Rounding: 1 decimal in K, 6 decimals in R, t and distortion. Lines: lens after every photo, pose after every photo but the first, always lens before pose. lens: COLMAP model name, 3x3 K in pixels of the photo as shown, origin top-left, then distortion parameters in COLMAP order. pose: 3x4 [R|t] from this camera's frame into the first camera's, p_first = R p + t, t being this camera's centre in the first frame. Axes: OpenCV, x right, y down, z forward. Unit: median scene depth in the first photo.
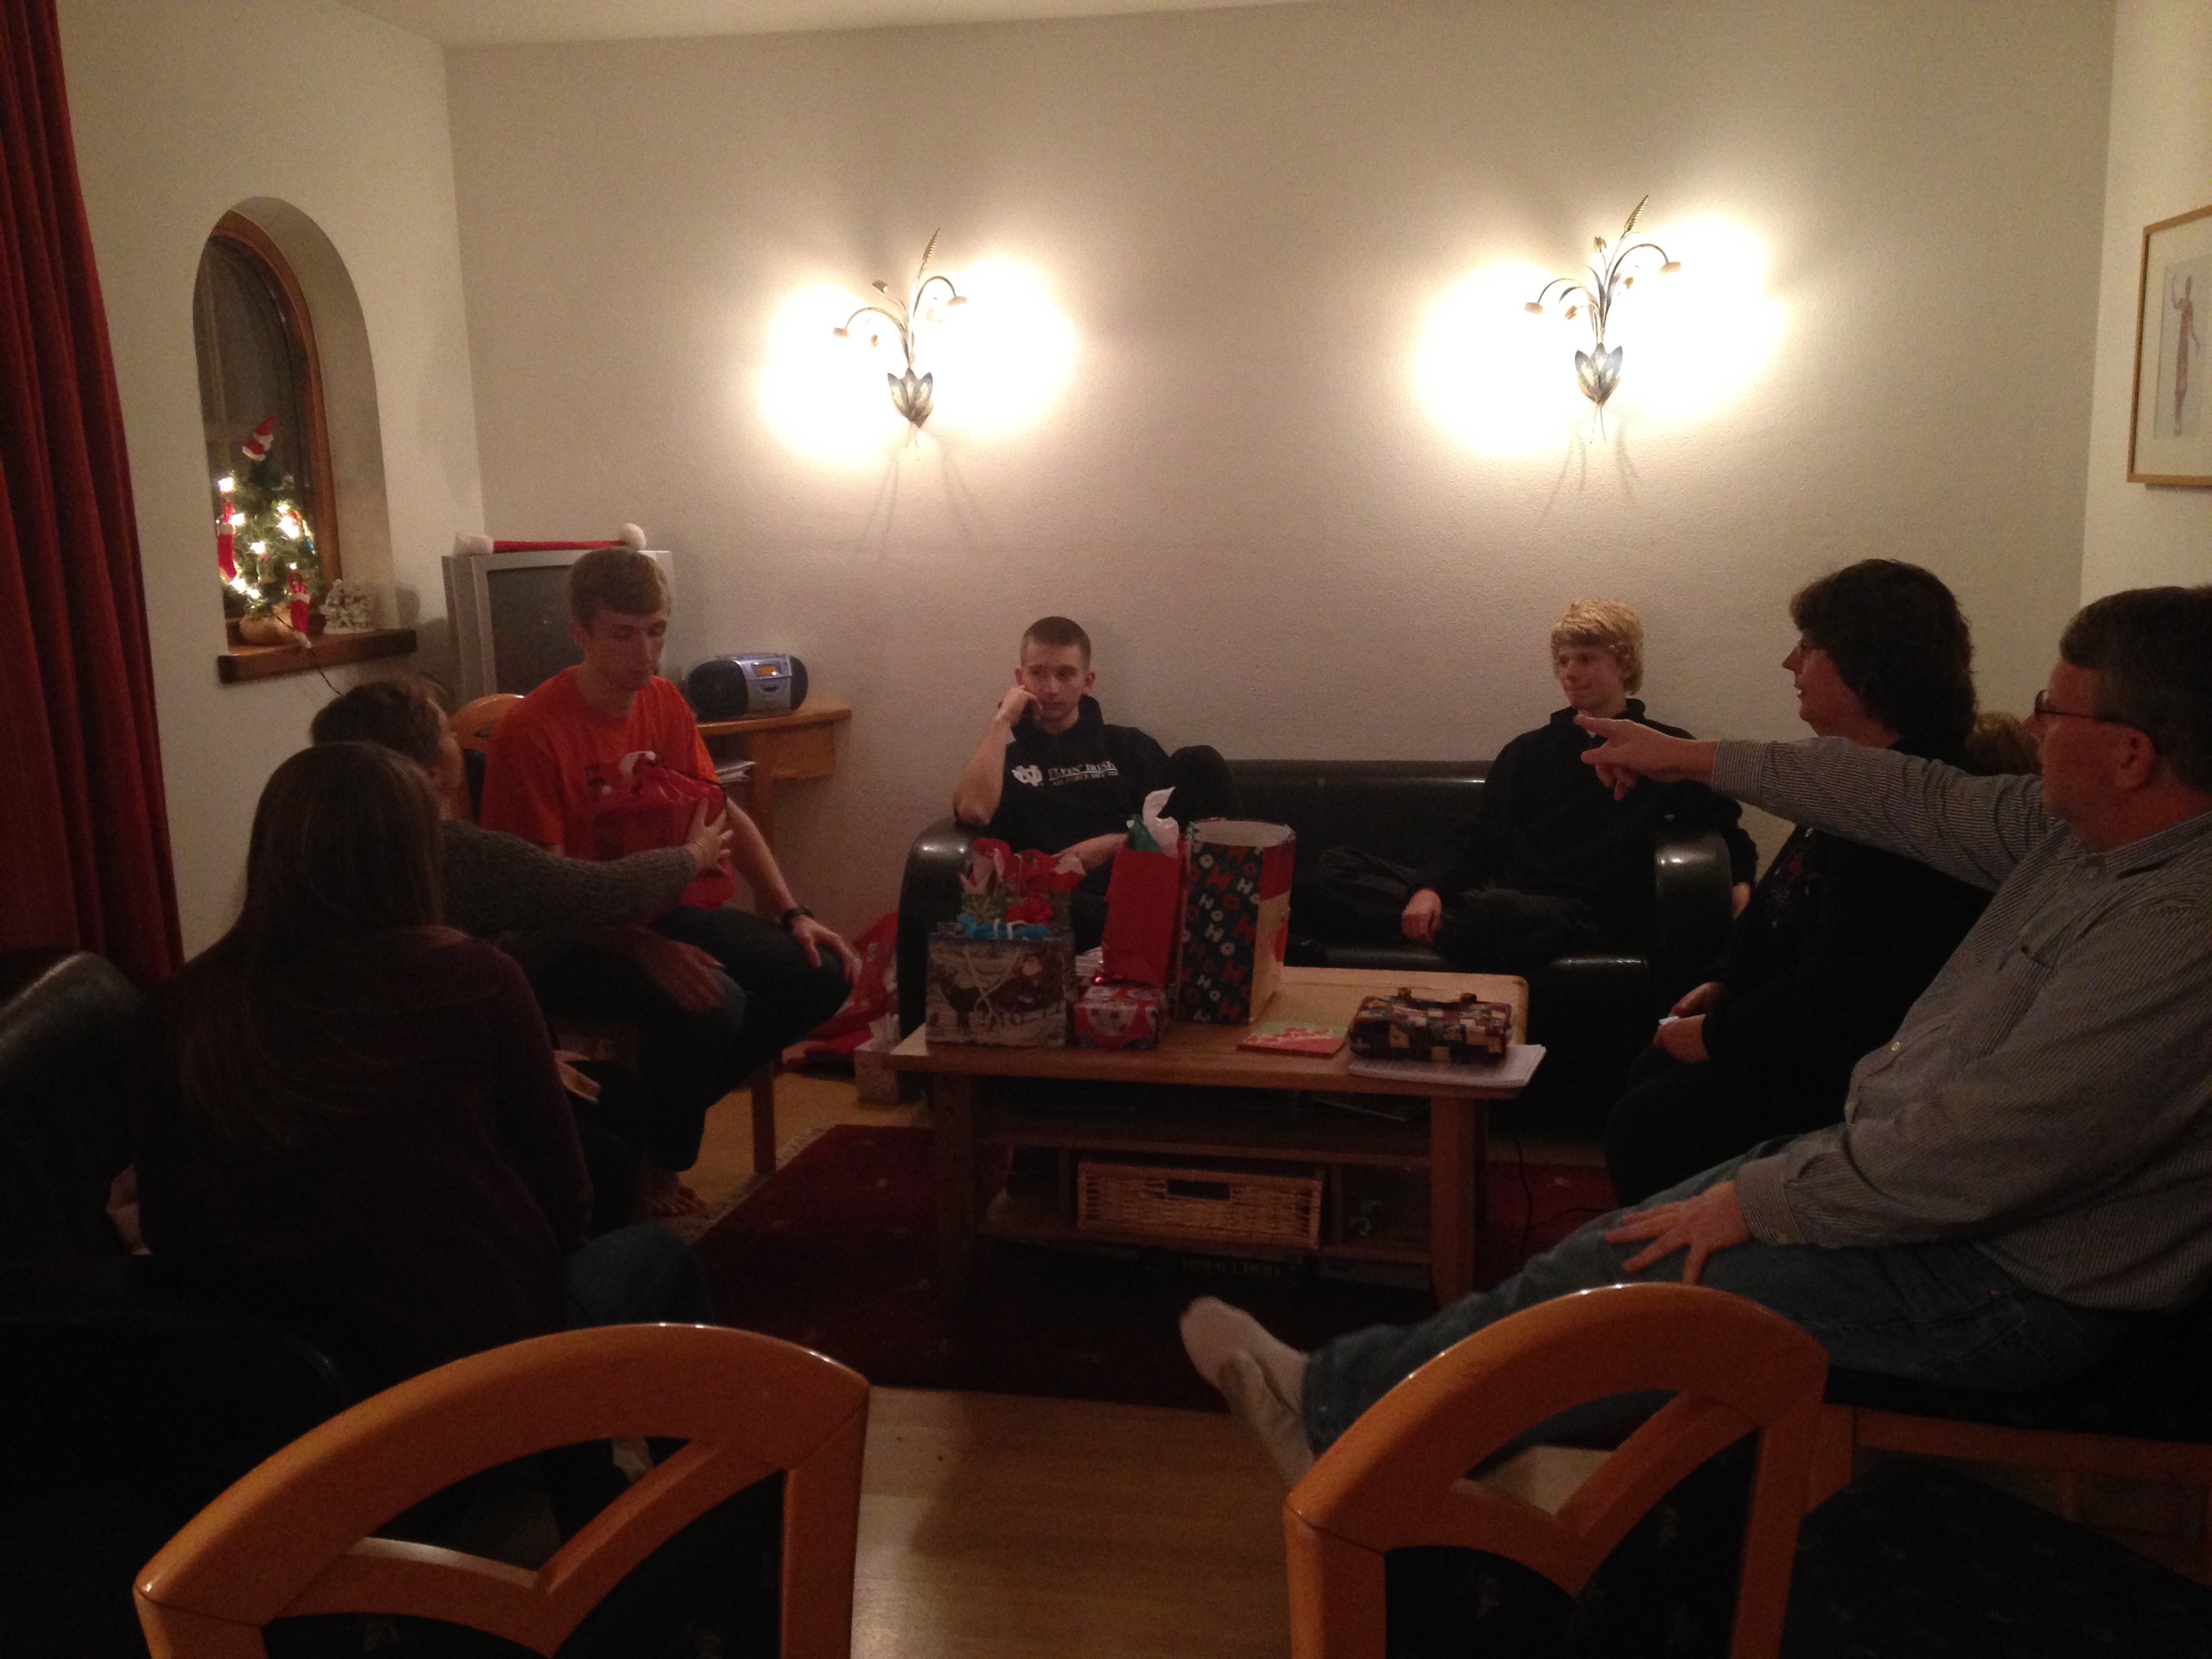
lens RADIAL K [[2016.5, 0, 1092.7], [0, 2016.5, 831.7], [0, 0, 1]] dist [0.133340, -0.083023]
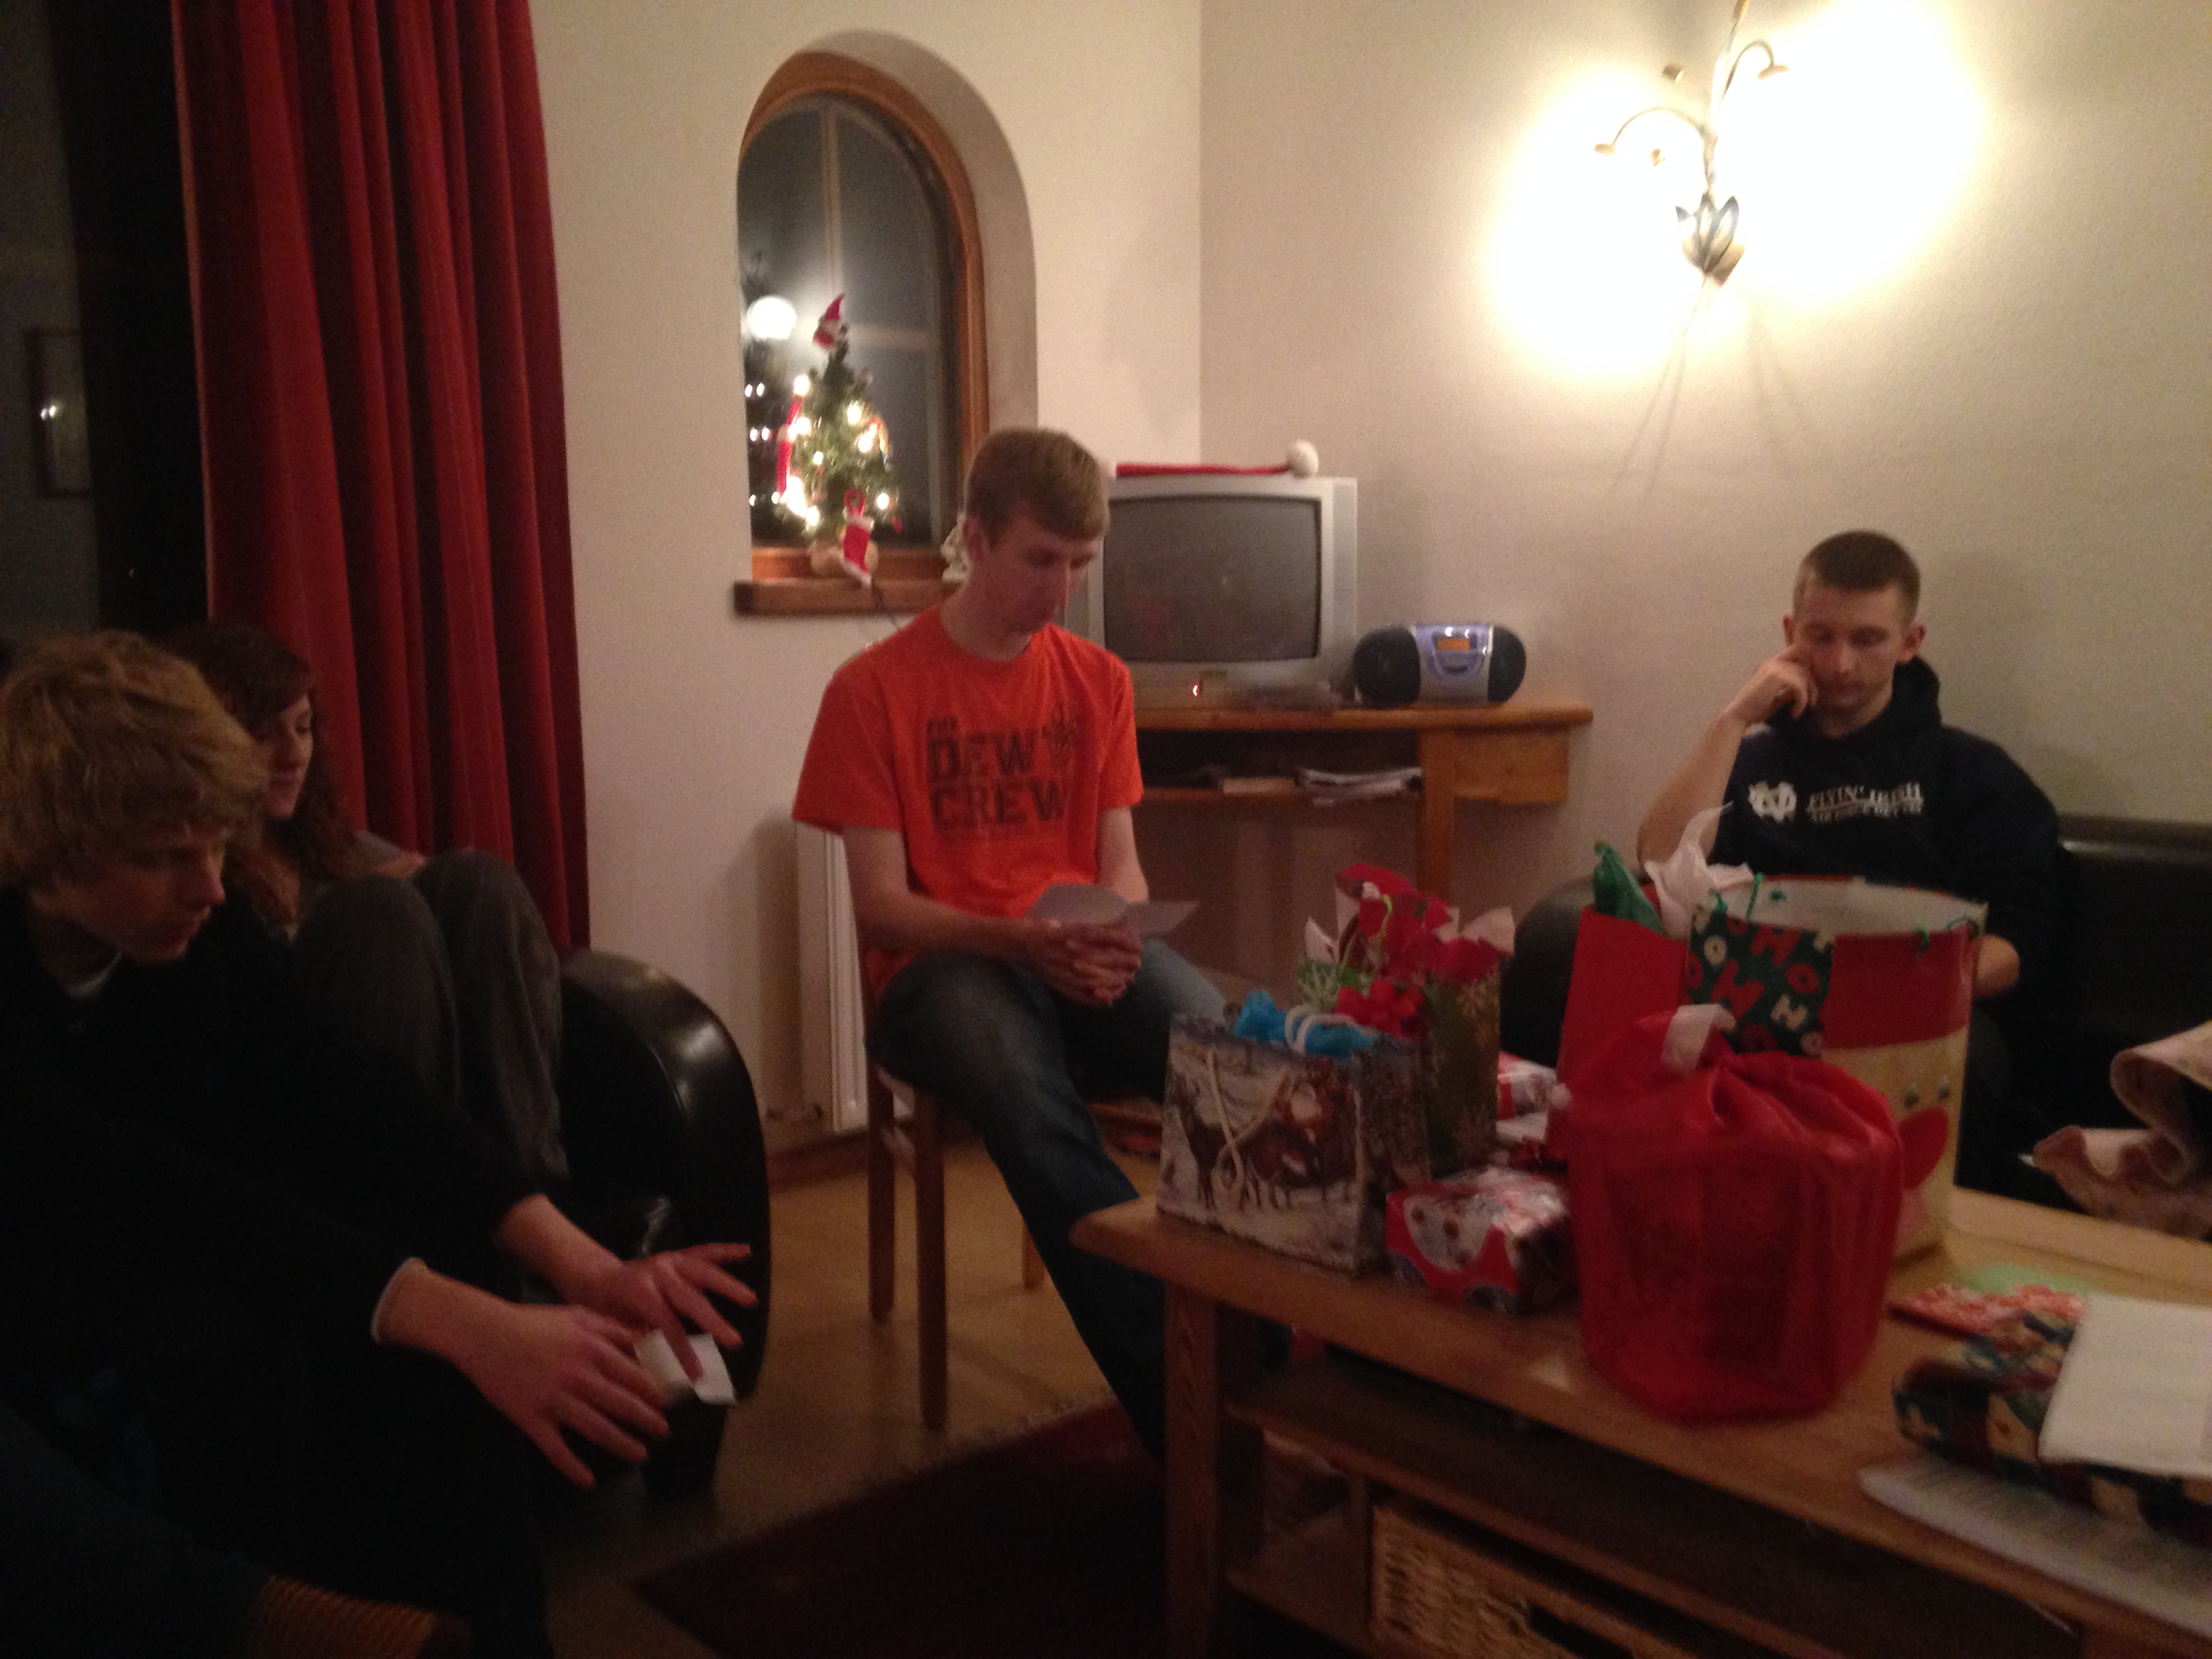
lens RADIAL K [[2016.5, 0, 1098.9], [0, 2016.5, 817.5], [0, 0, 1]] dist [0.133340, -0.083023]
pose [[0.816526, 0.081354, -0.571548, 0.209140], [-0.109422, 0.993884, -0.014854, 0.006457], [0.566844, 0.074669, 0.820434, 0.507714]]
